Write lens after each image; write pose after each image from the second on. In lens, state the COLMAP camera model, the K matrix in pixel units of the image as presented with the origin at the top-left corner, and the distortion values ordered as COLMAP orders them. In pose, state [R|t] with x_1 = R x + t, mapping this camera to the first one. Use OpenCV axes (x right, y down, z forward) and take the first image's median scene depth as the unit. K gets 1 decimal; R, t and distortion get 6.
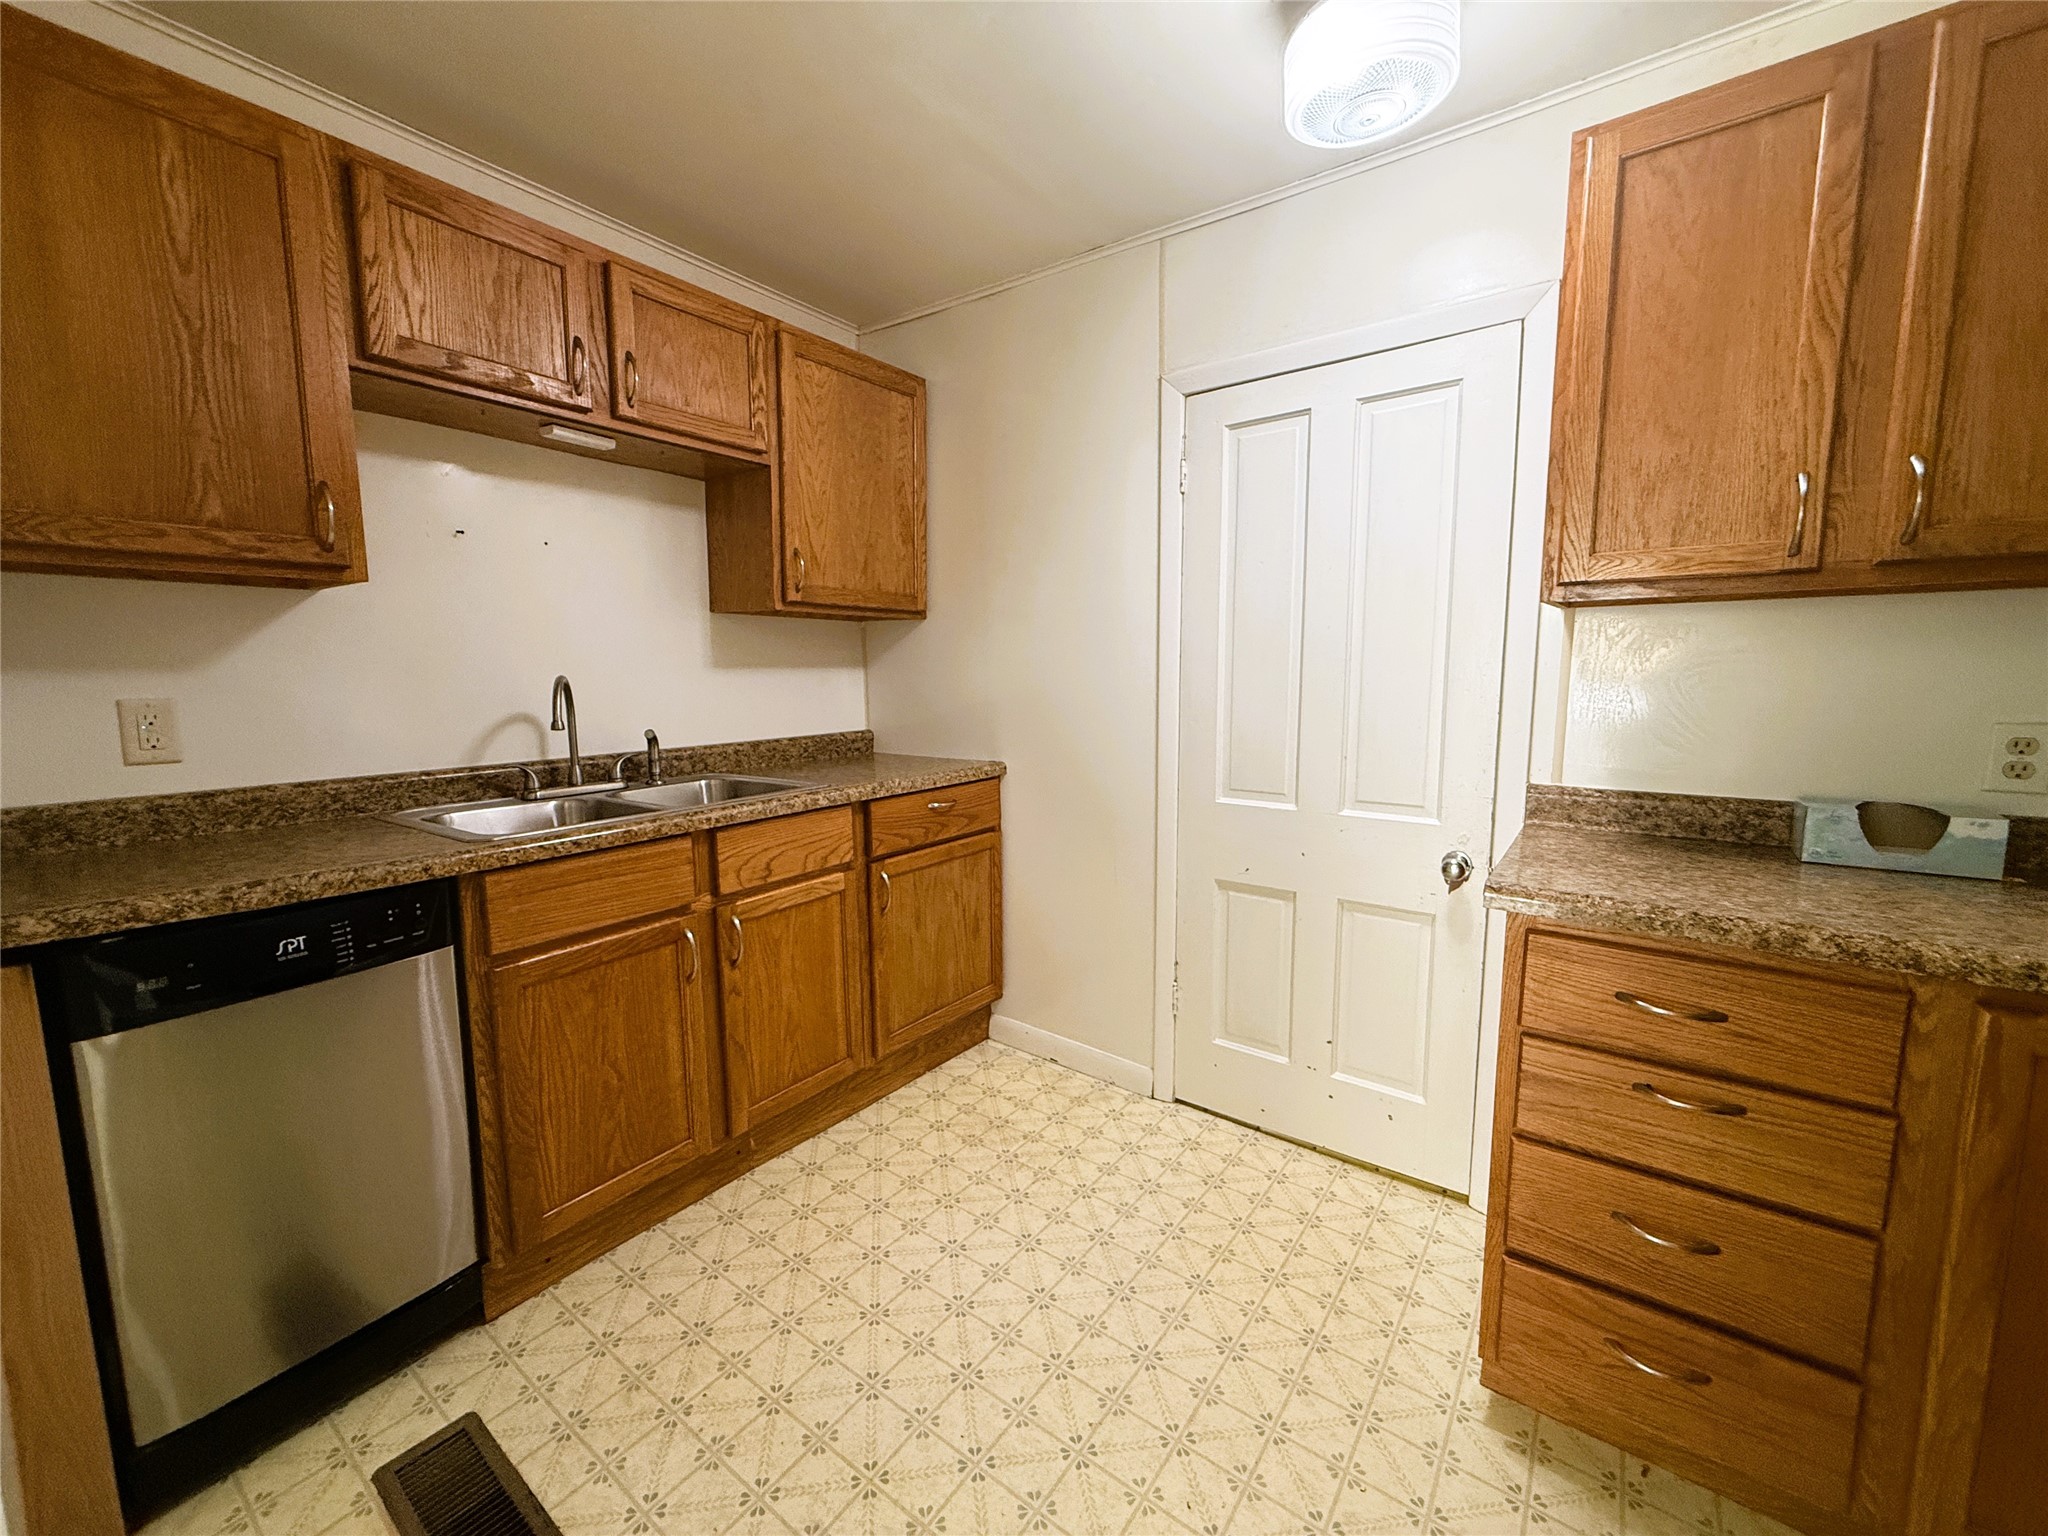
lens RADIAL K [[816.4, 0, 1017.8], [0, 816.4, 767.2], [0, 0, 1]] dist [-0.001273, -0.000359]
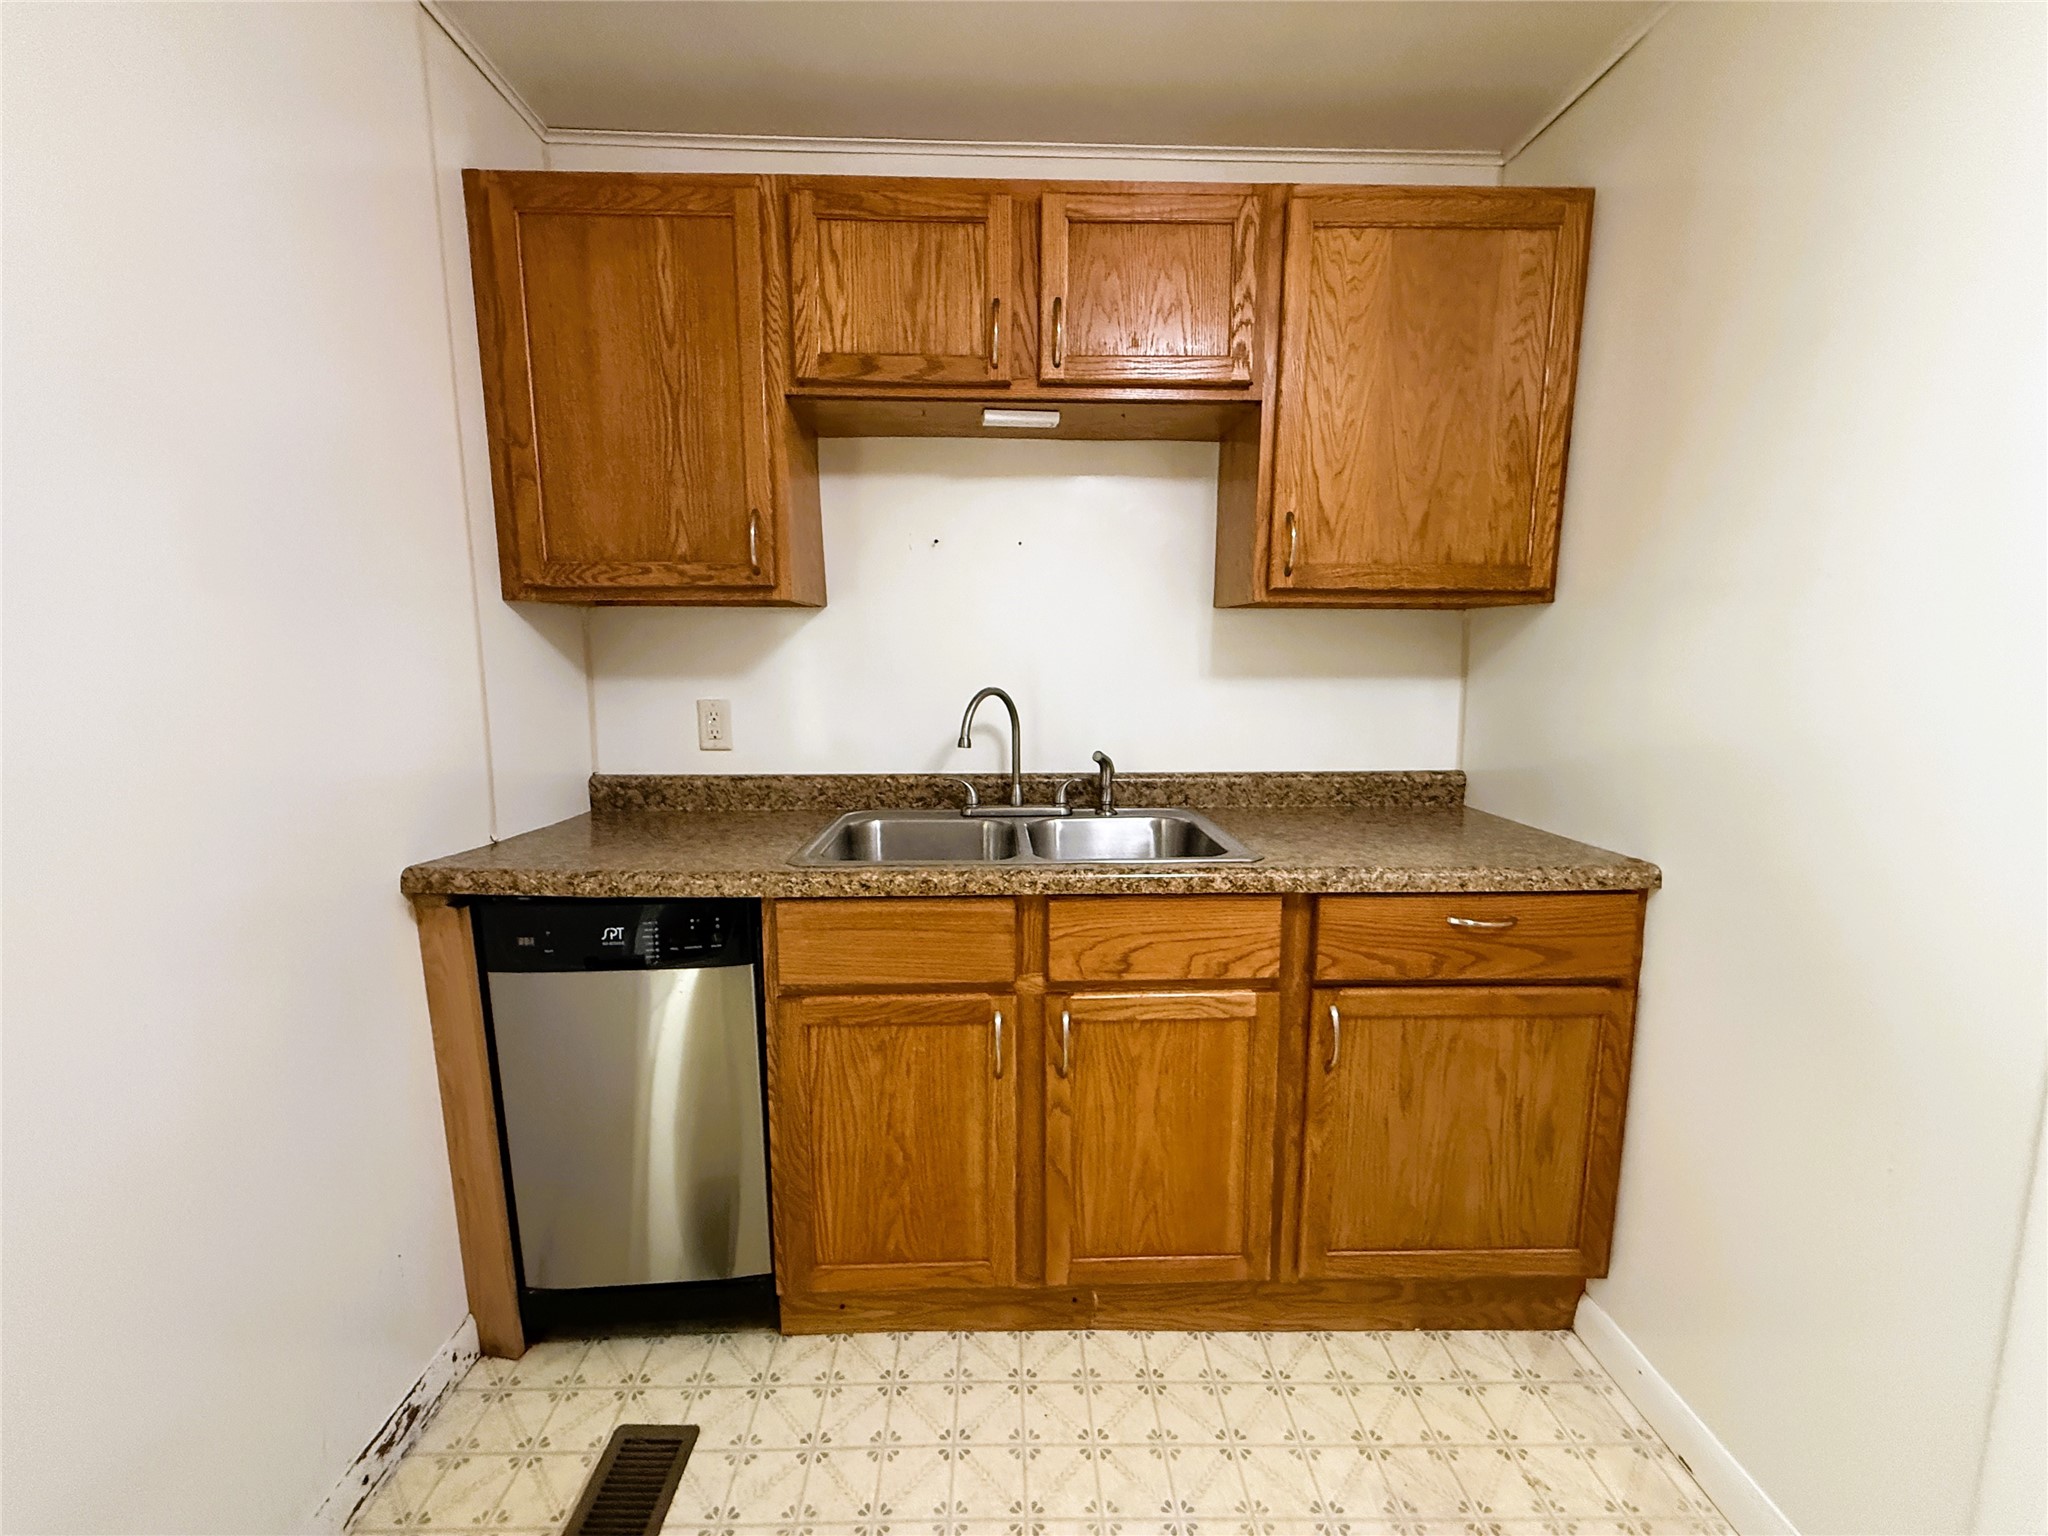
lens RADIAL K [[816.4, 0, 1017.8], [0, 816.4, 767.2], [0, 0, 1]] dist [-0.001273, -0.000359]
pose [[0.610669, 0.111601, -0.783982, 0.190829], [-0.100484, 0.992937, 0.063076, -0.085386], [0.785485, 0.040259, 0.617570, 0.466330]]
